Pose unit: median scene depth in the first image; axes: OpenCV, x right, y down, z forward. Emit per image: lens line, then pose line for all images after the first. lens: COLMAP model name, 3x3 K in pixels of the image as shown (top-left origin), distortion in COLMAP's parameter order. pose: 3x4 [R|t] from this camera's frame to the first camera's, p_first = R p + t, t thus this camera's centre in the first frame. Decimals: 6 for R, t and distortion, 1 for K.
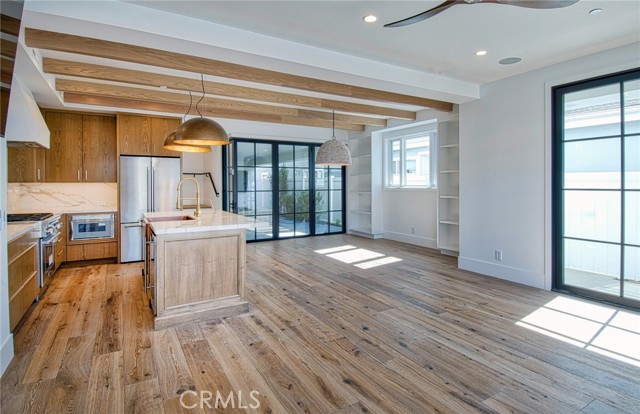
lens RADIAL K [[344.4, 0, 350.6], [0, 344.4, 187.3], [0, 0, 1]] dist [-0.000233, -0.001729]
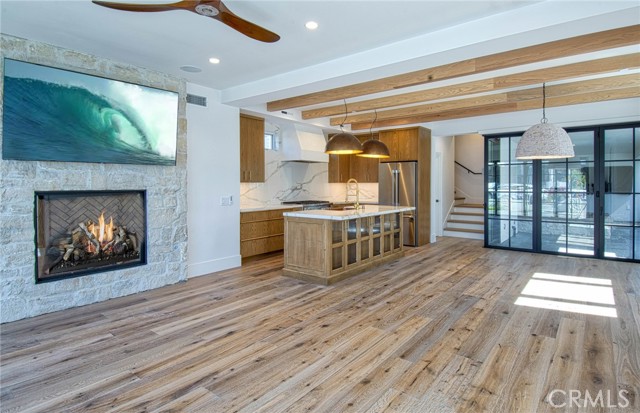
lens RADIAL K [[353.9, 0, 339.9], [0, 353.9, 183.3], [0, 0, 1]] dist [-0.002938, -0.002926]
pose [[0.340635, 0.001088, -0.940195, 0.594949], [-0.008297, 0.999964, -0.001848, -0.006685], [0.940159, 0.008430, 0.340632, 0.386949]]
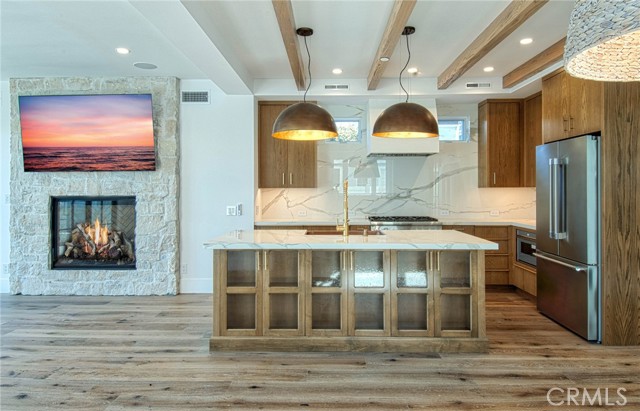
lens RADIAL K [[397.4, 0, 308.8], [0, 397.4, 188.2], [0, 0, 1]] dist [0.043386, -0.054638]
pose [[-0.585924, -0.001247, -0.810365, 0.203885], [-0.003011, 0.999995, 0.000638, -0.009618], [0.810360, 0.002814, -0.585925, 1.108180]]
